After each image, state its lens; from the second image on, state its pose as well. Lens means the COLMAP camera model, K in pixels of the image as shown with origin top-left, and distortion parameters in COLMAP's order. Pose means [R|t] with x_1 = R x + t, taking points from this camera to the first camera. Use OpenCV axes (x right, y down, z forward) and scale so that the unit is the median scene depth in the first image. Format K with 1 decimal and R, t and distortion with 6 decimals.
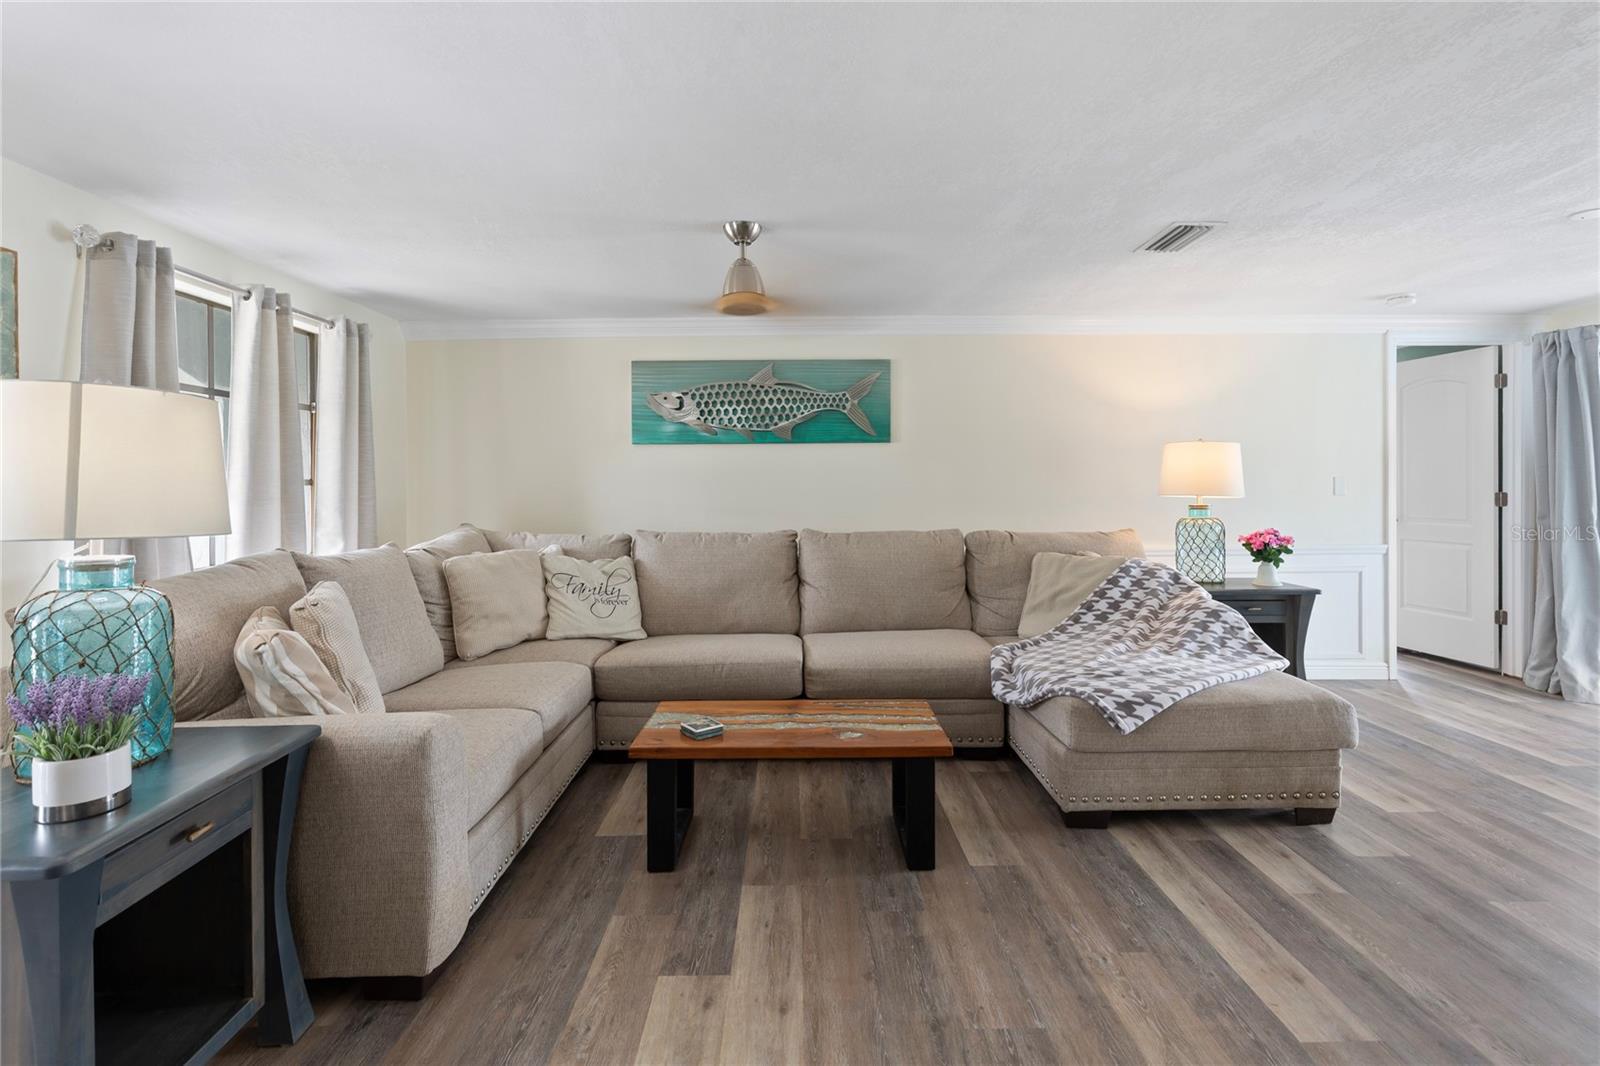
lens RADIAL K [[734.4, 0, 808.6], [0, 734.4, 479.3], [0, 0, 1]] dist [0.006097, -0.002185]
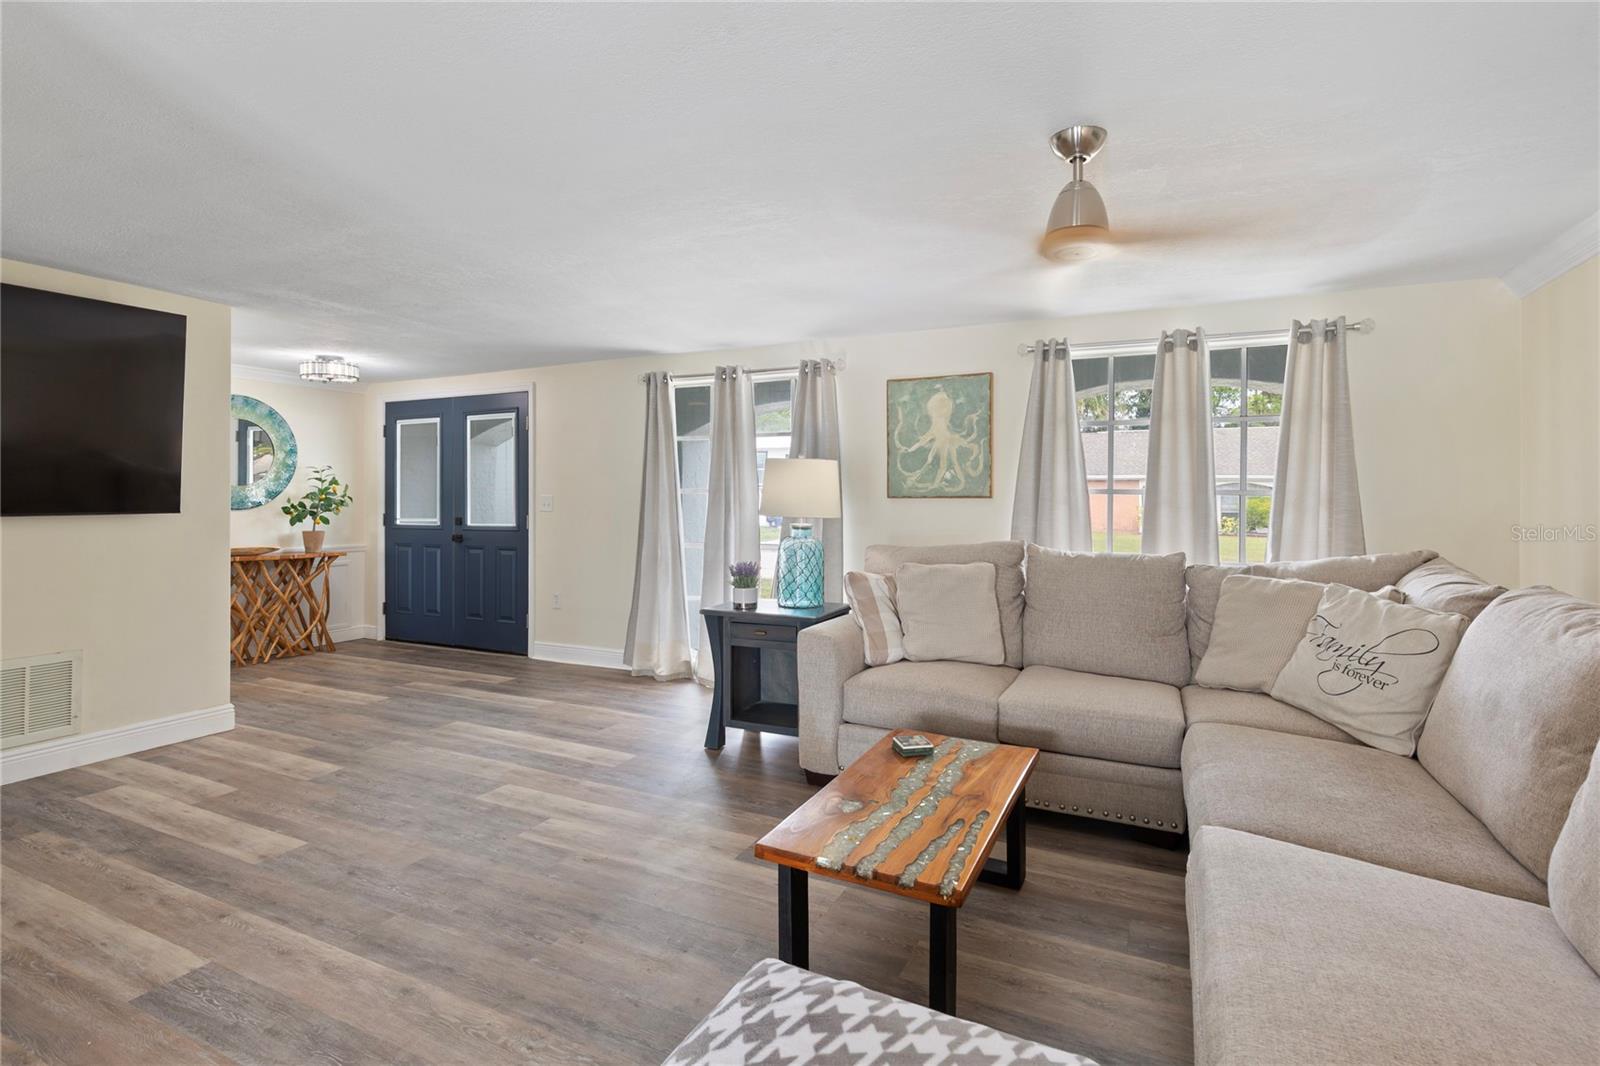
lens RADIAL K [[762.3, 0, 805.0], [0, 762.3, 485.5], [0, 0, 1]] dist [0.007648, -0.002901]
pose [[-0.448142, -0.003617, -0.893955, 0.830728], [0.006103, 0.999956, -0.007105, -0.004883], [0.893941, -0.008640, -0.448100, 1.324761]]
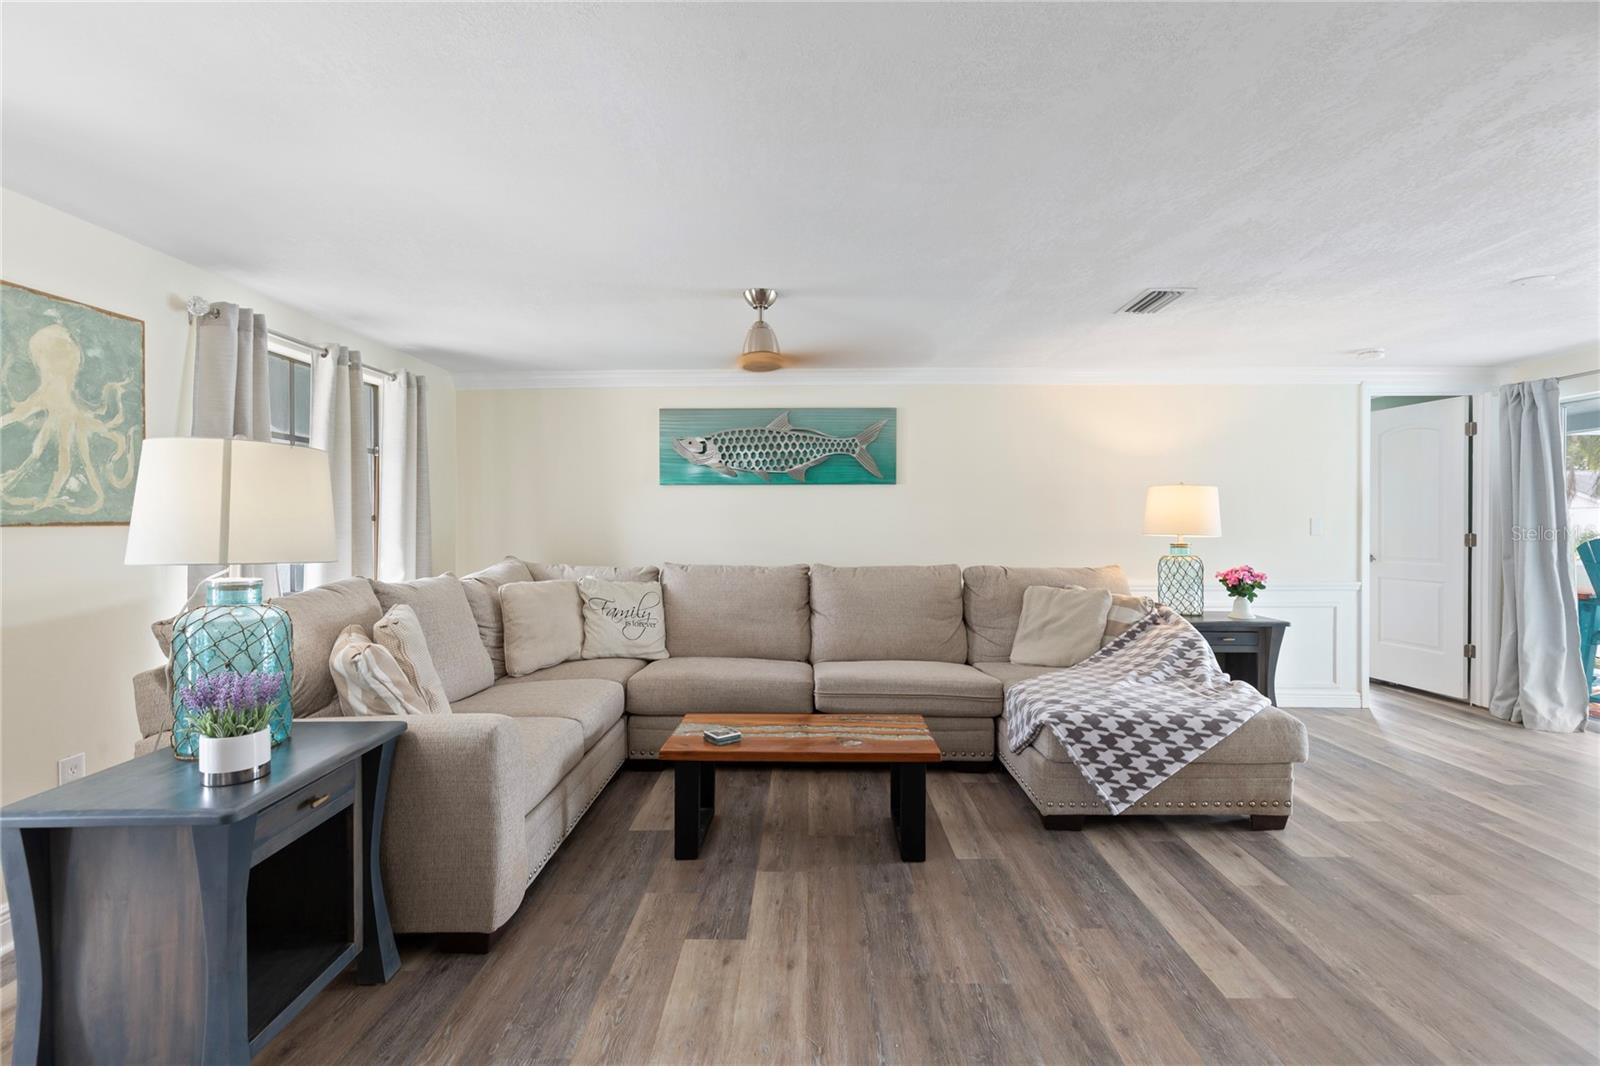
lens RADIAL K [[734.4, 0, 804.8], [0, 734.4, 518.0], [0, 0, 1]] dist [0.006097, -0.002185]
pose [[0.999487, 0.005407, -0.031575, 0.016467], [-0.005327, 0.999982, 0.002600, -0.003439], [0.031589, -0.002430, 0.999498, -0.132406]]
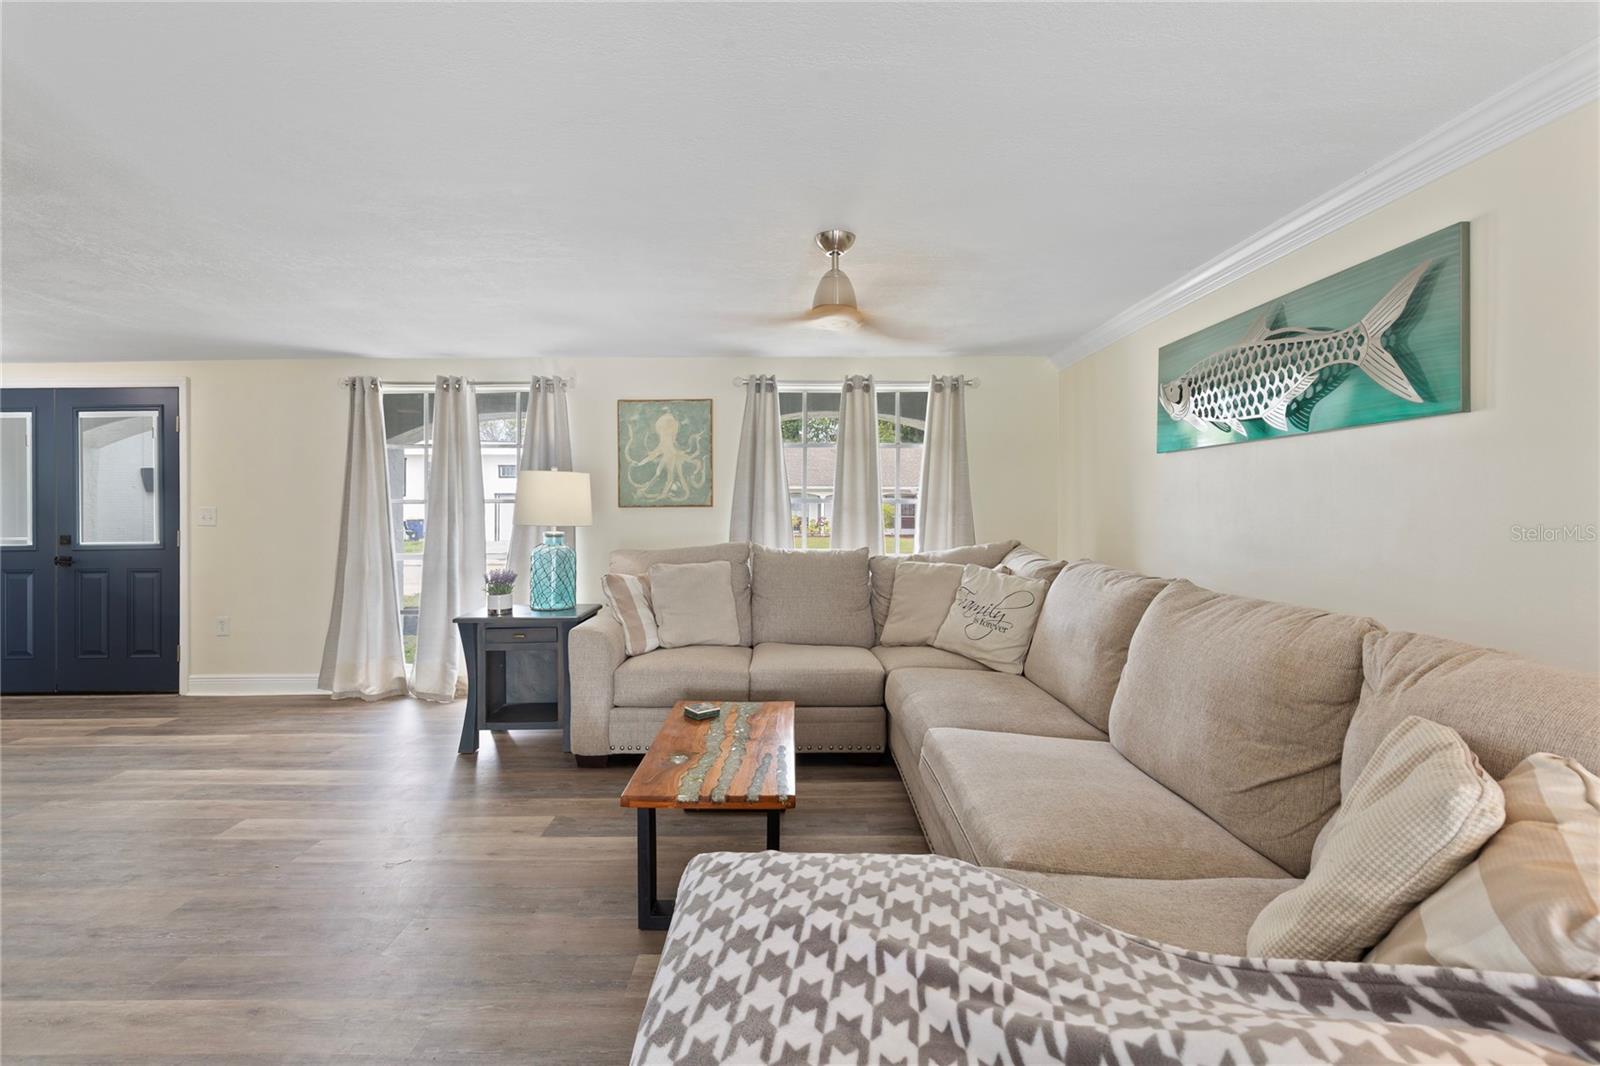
lens RADIAL K [[734.4, 0, 784.6], [0, 734.4, 495.0], [0, 0, 1]] dist [0.006097, -0.002185]
pose [[-0.024472, -0.003474, -0.999694, 1.041990], [0.008778, 0.999955, -0.003690, -0.008080], [0.999662, -0.008865, -0.024441, 1.159891]]
